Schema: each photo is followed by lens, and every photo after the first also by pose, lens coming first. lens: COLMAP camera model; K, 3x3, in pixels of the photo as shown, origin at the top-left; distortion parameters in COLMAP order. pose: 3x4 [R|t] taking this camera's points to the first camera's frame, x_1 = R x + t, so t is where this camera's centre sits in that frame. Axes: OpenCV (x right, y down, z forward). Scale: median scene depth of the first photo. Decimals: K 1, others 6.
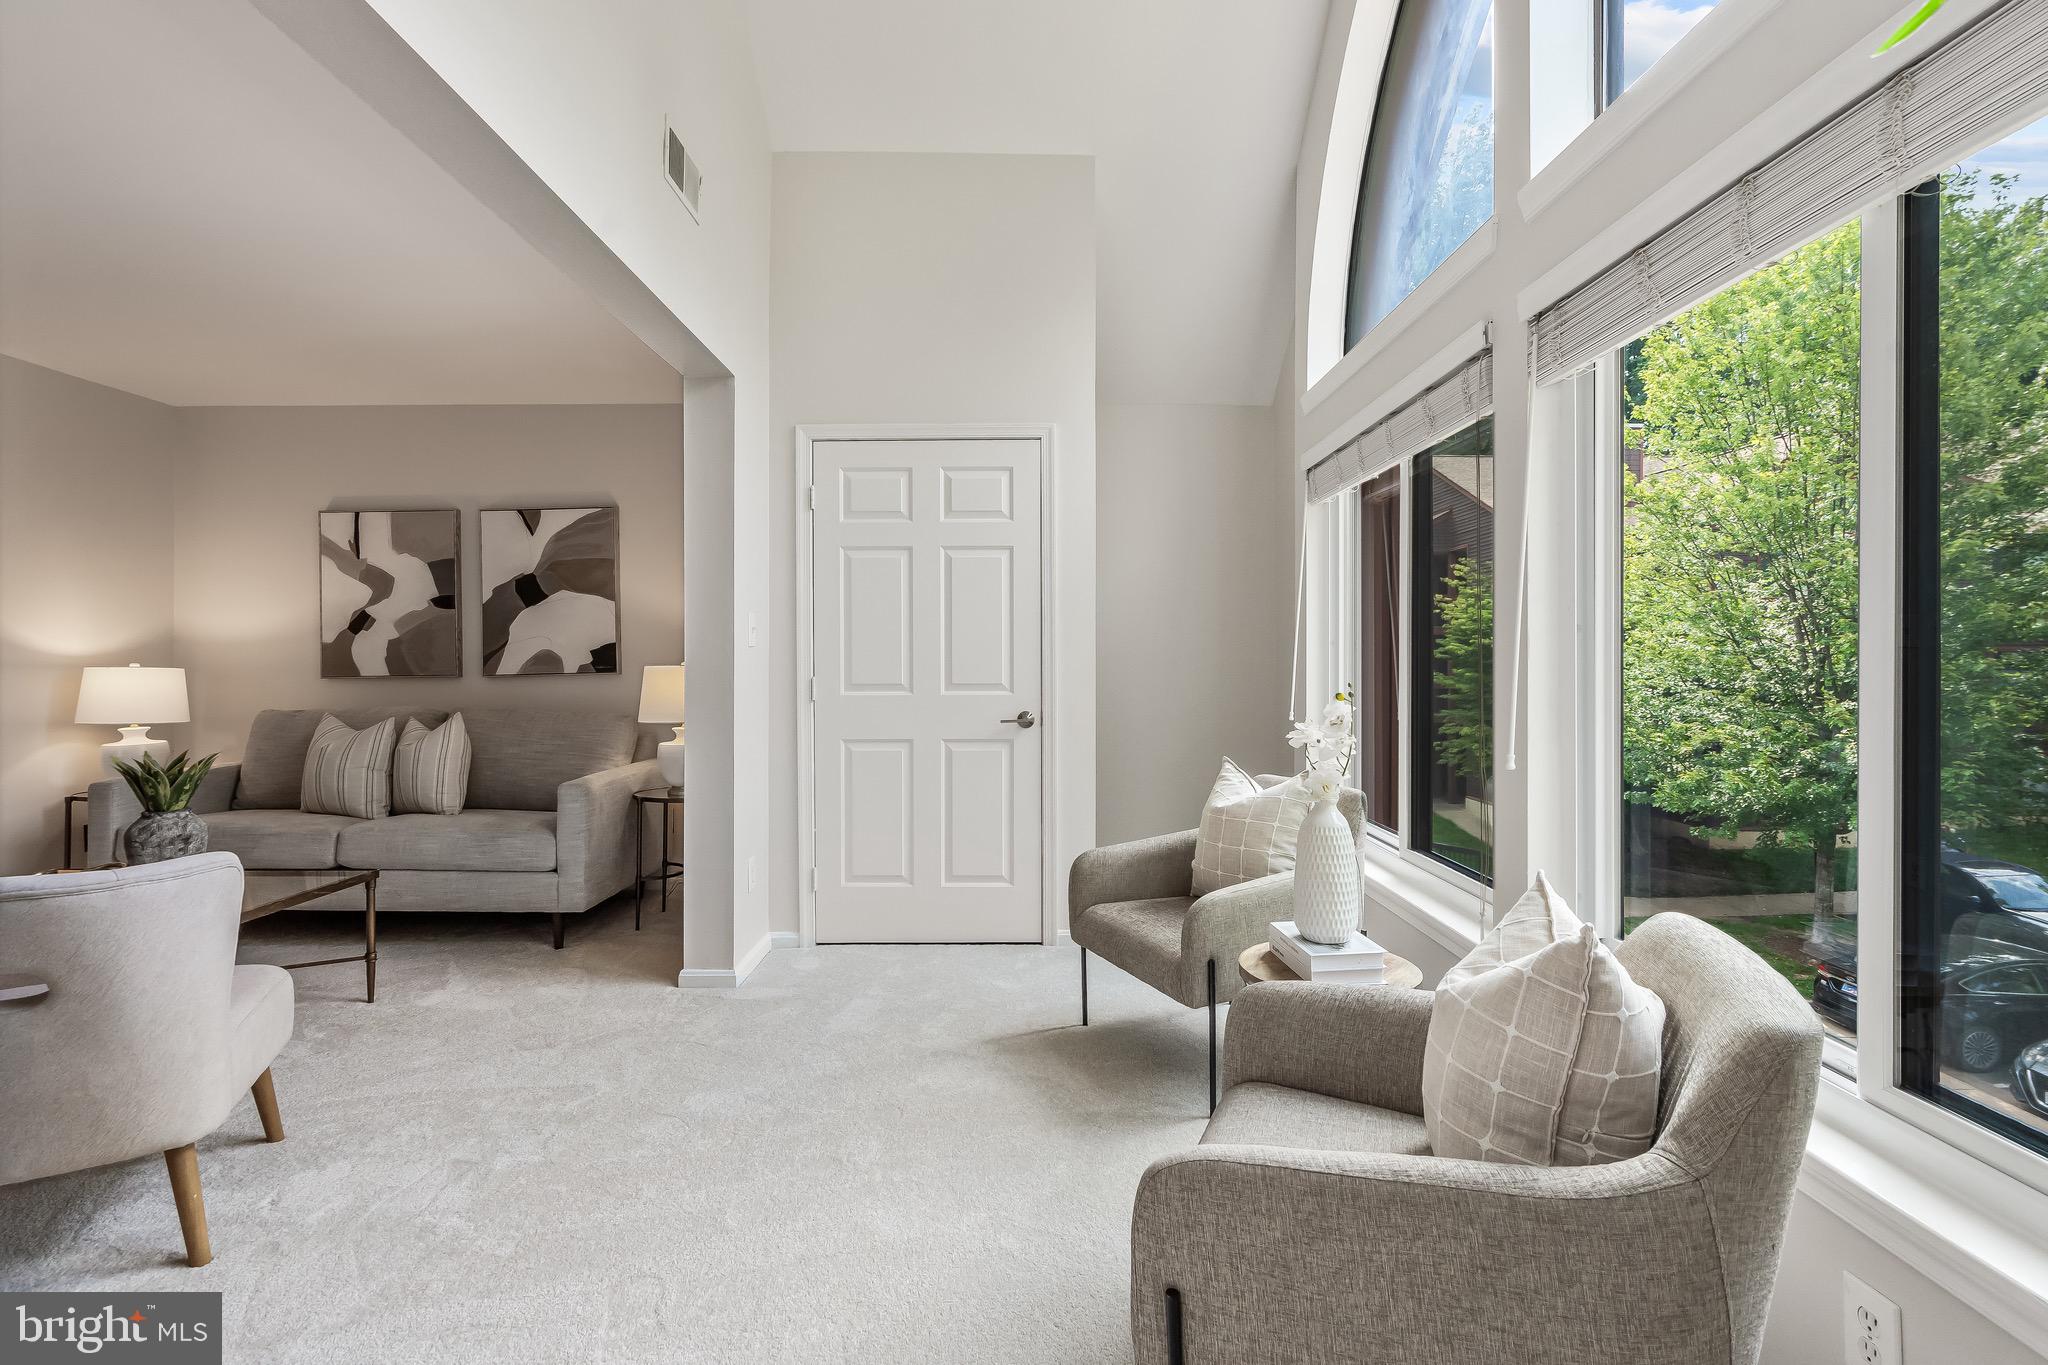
lens RADIAL K [[942.1, 0, 1009.4], [0, 942.1, 666.3], [0, 0, 1]] dist [-0.002958, 0.001410]
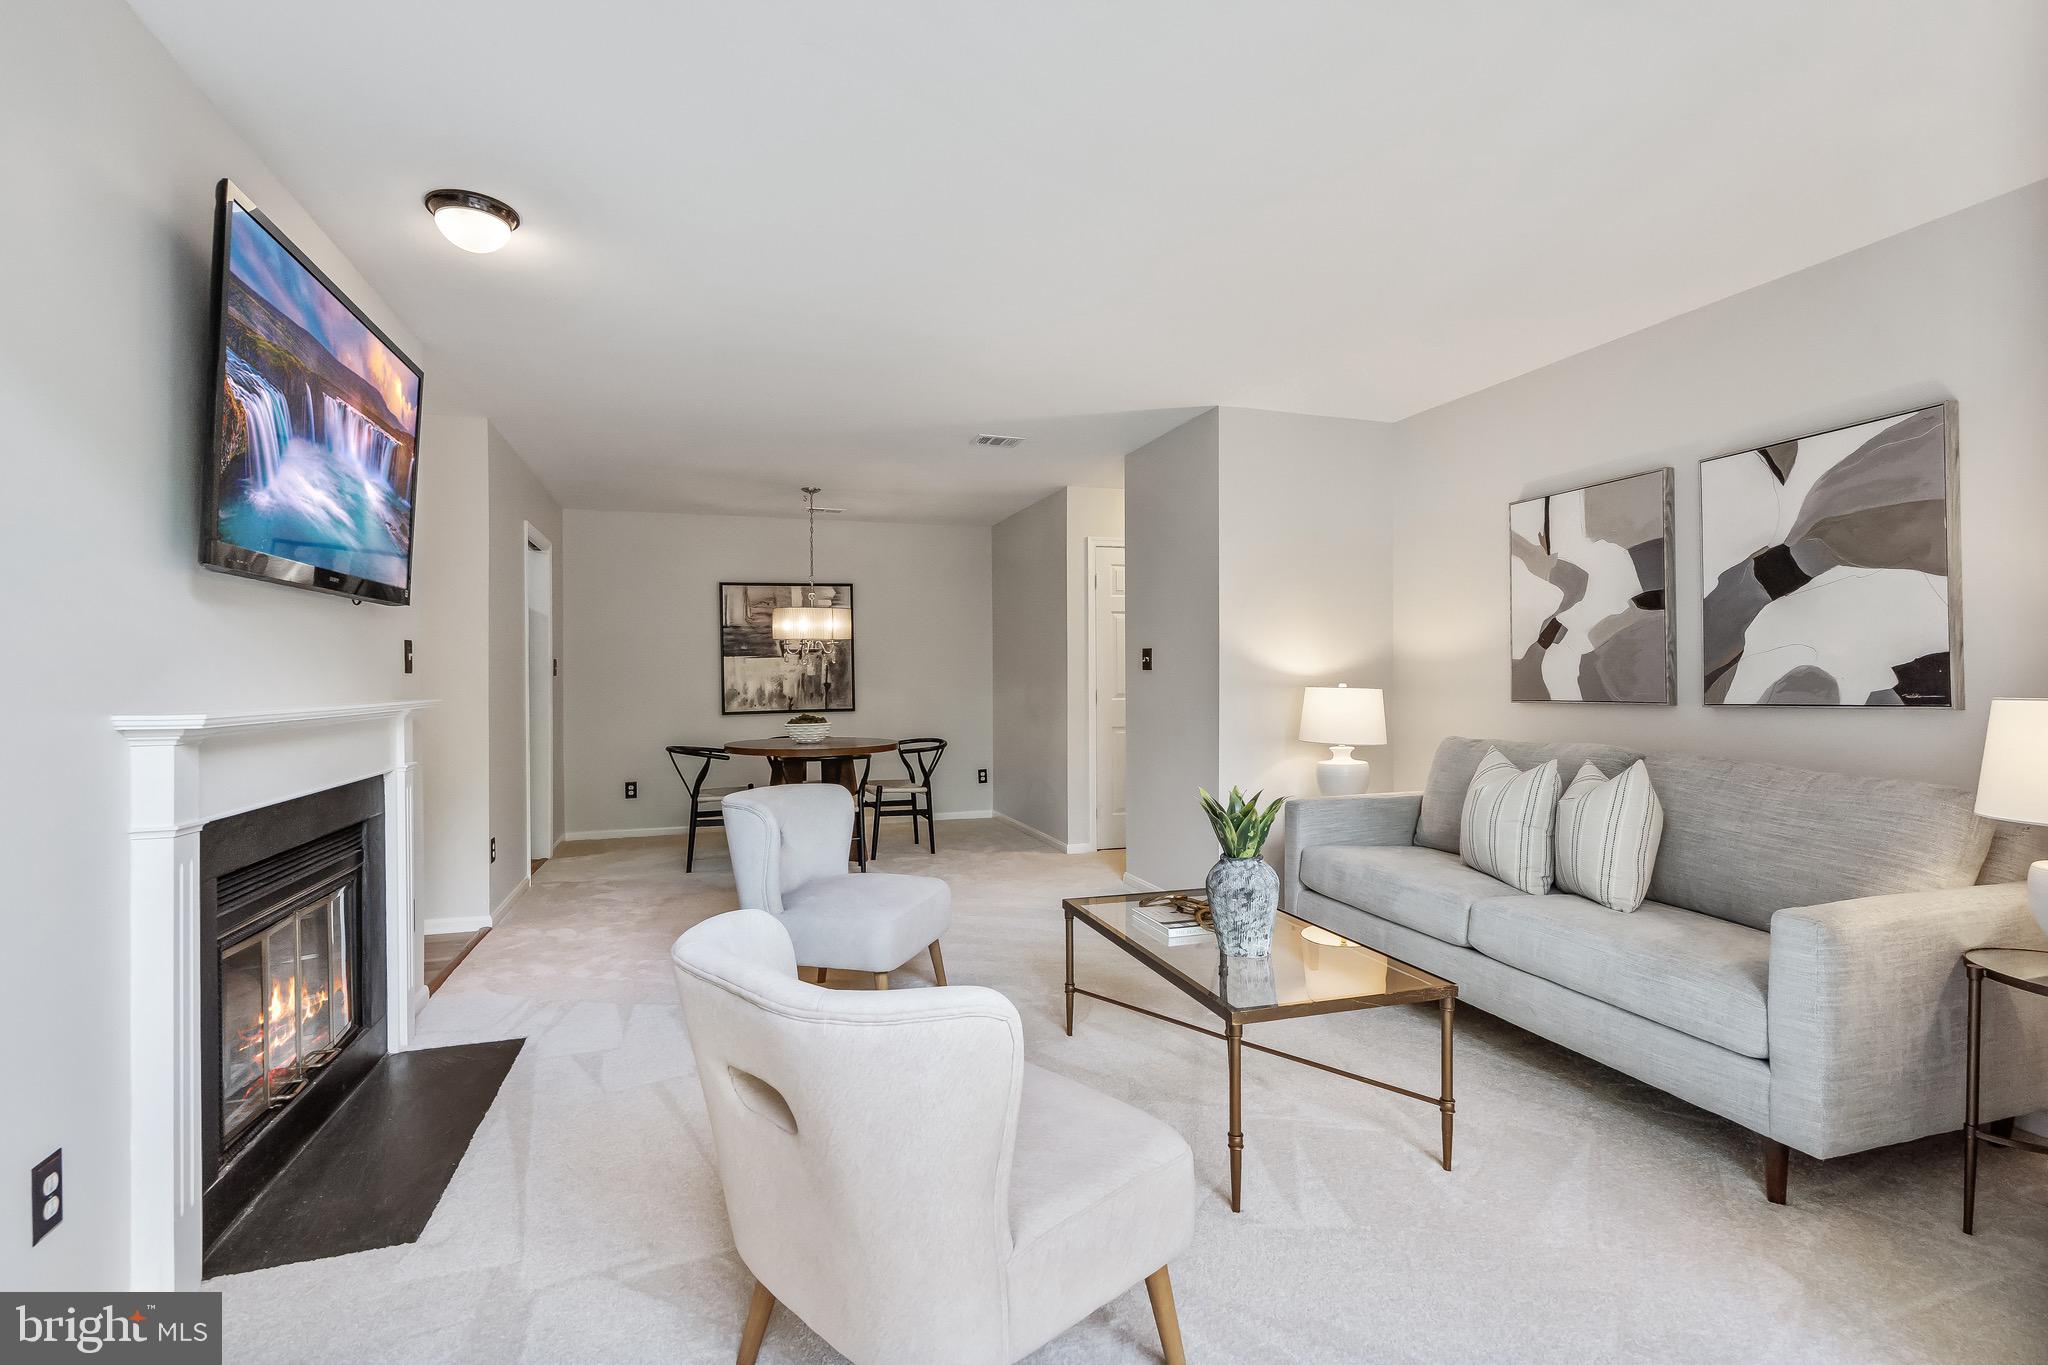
lens RADIAL K [[942.1, 0, 1024.8], [0, 942.1, 675.1], [0, 0, 1]] dist [-0.002958, 0.001410]
pose [[0.319409, 0.000792, -0.947616, -0.073130], [-0.002034, 0.999998, 0.000150, -0.010654], [0.947615, 0.001880, 0.319410, 0.320243]]
